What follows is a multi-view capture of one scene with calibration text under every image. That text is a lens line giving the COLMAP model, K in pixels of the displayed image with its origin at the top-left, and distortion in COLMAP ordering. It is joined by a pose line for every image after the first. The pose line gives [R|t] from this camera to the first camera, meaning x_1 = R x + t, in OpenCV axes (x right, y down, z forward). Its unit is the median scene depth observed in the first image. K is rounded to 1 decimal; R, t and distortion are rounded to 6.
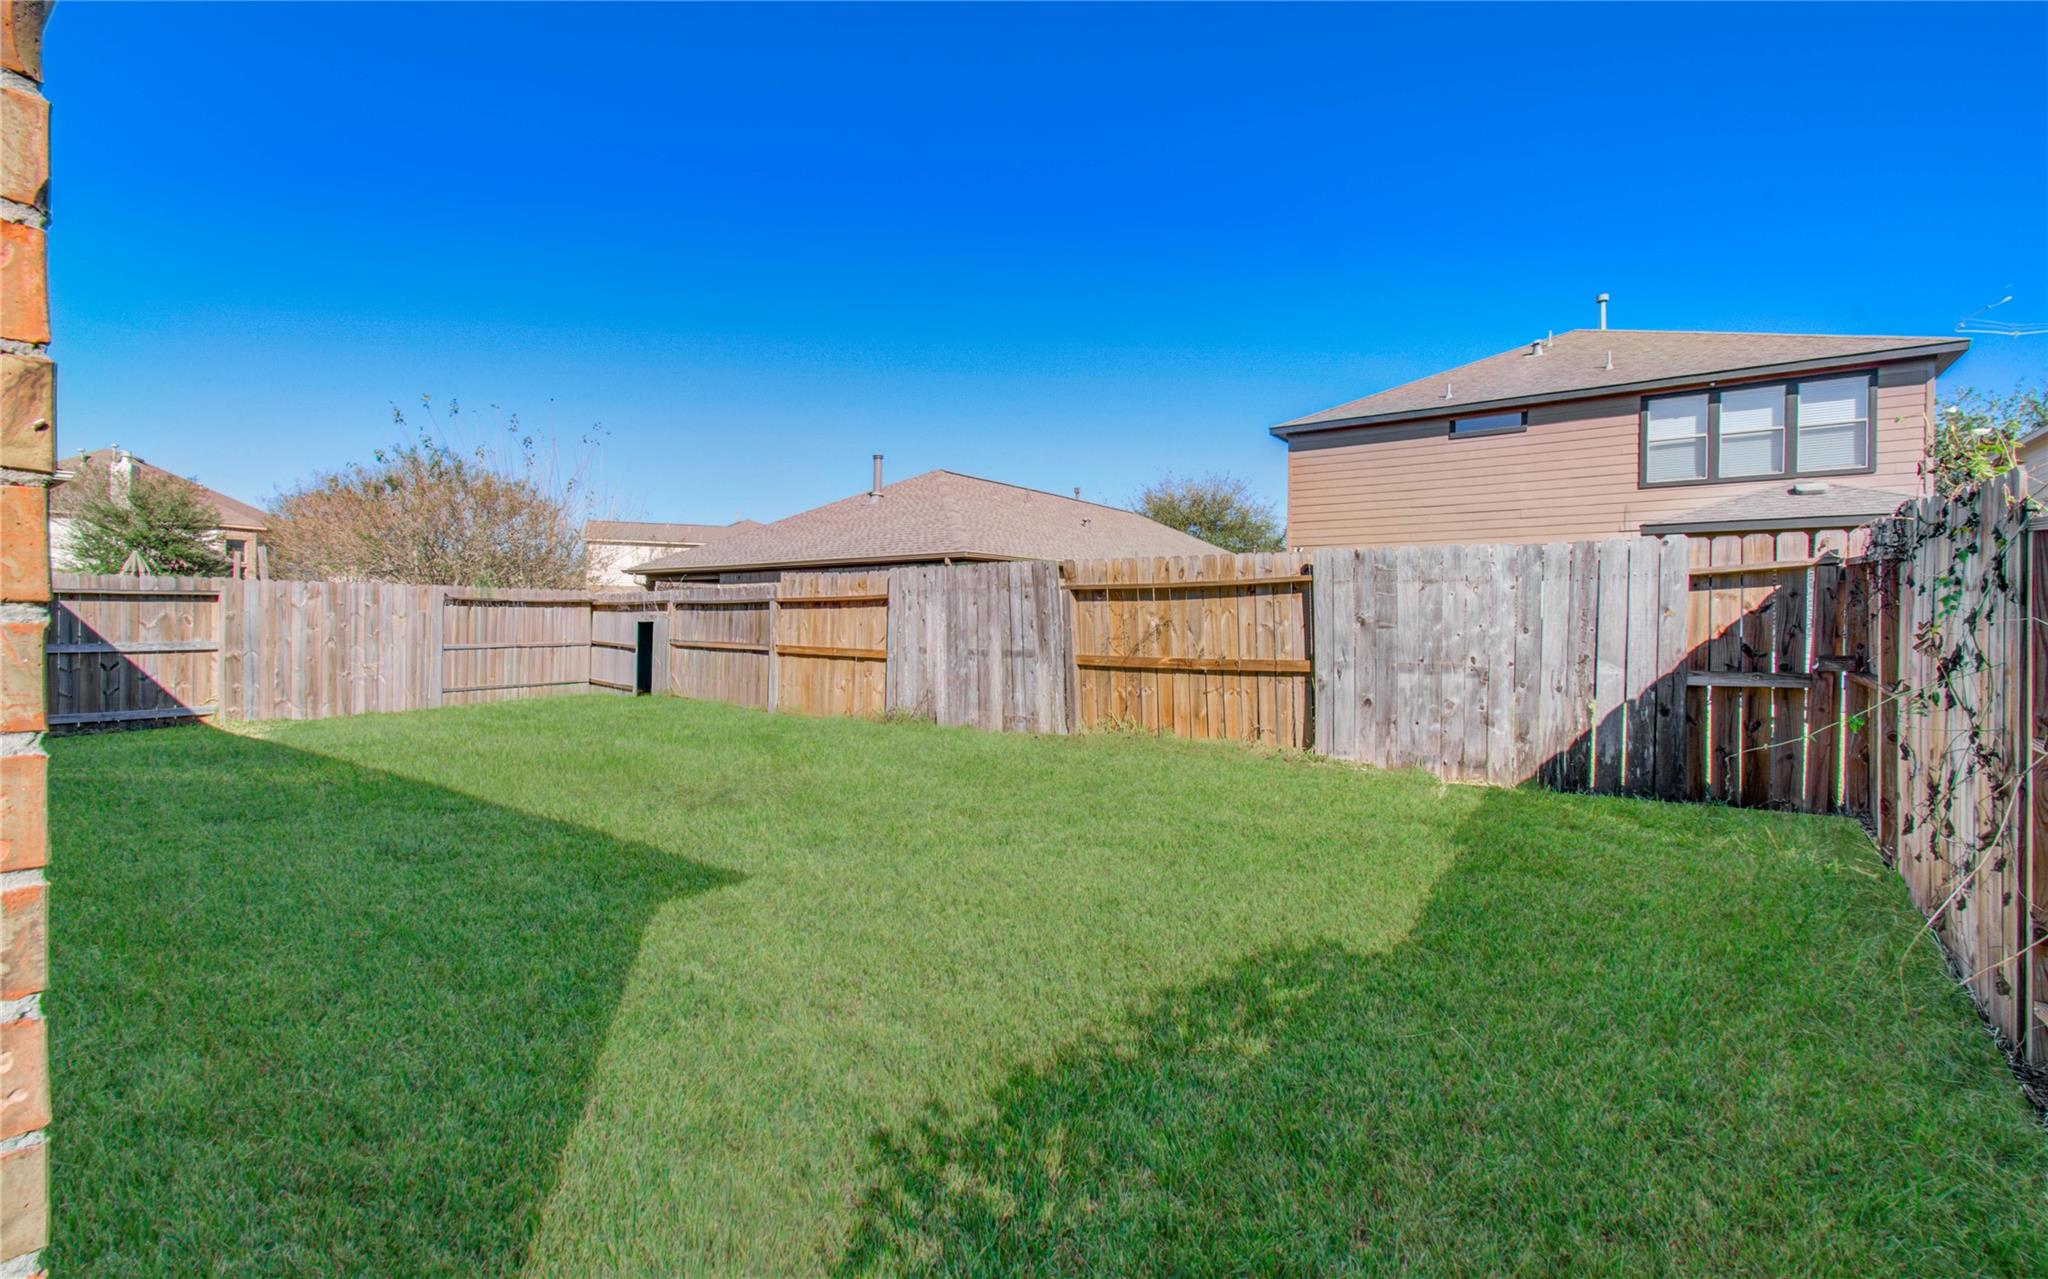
lens RADIAL K [[904.7, 0, 1026.0], [0, 904.7, 640.7], [0, 0, 1]] dist [-0.005453, 0.002783]
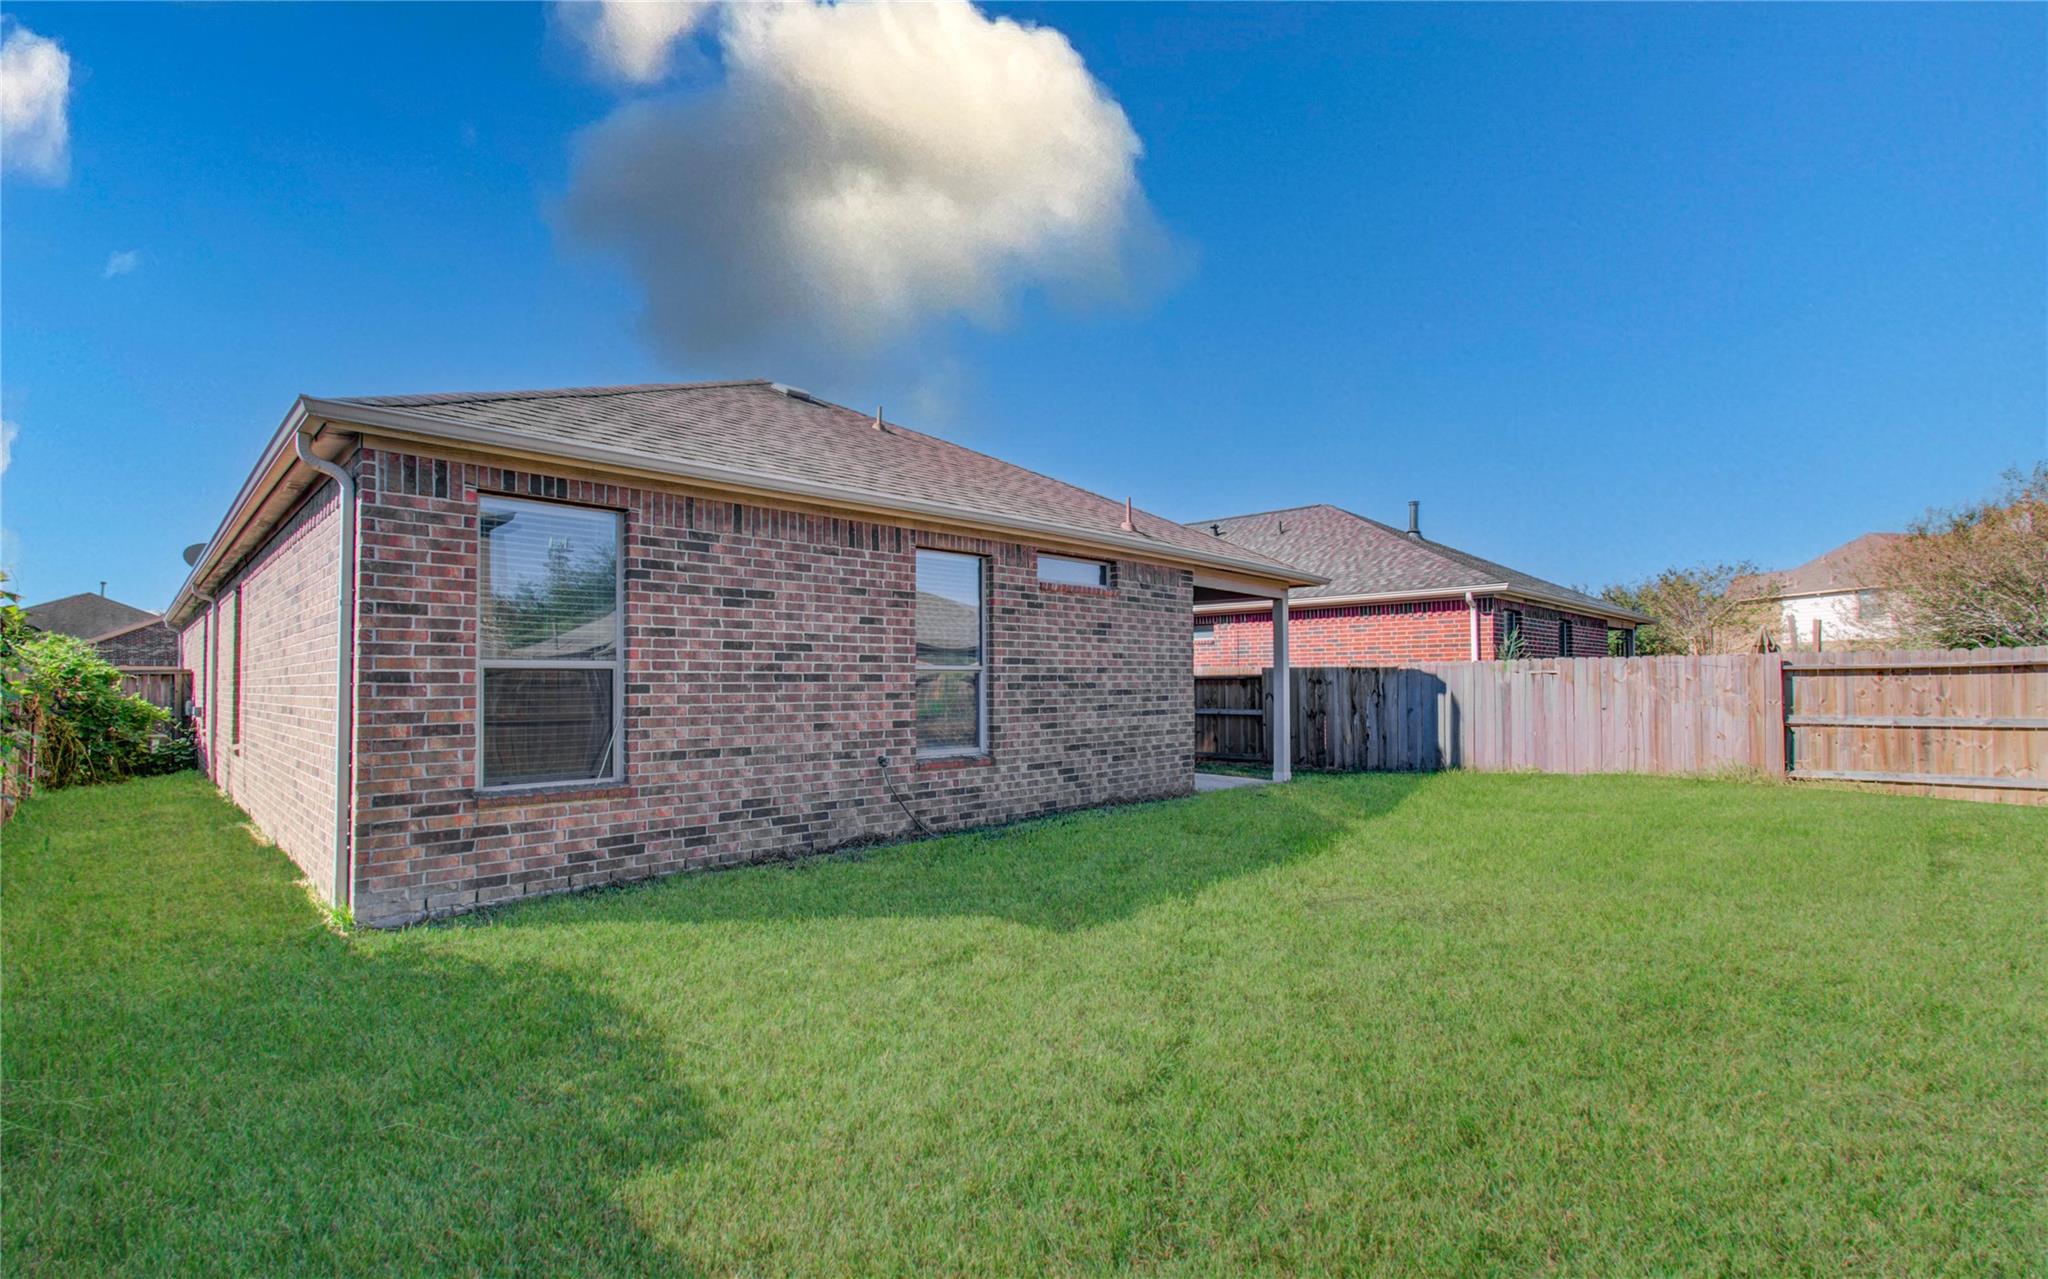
lens RADIAL K [[904.7, 0, 1031.4], [0, 904.7, 652.5], [0, 0, 1]] dist [-0.005453, 0.002783]
pose [[-0.197535, -0.027189, -0.979919, 0.362057], [-0.015612, 0.999576, -0.024587, -0.032260], [0.980172, 0.010442, -0.197876, 0.494369]]
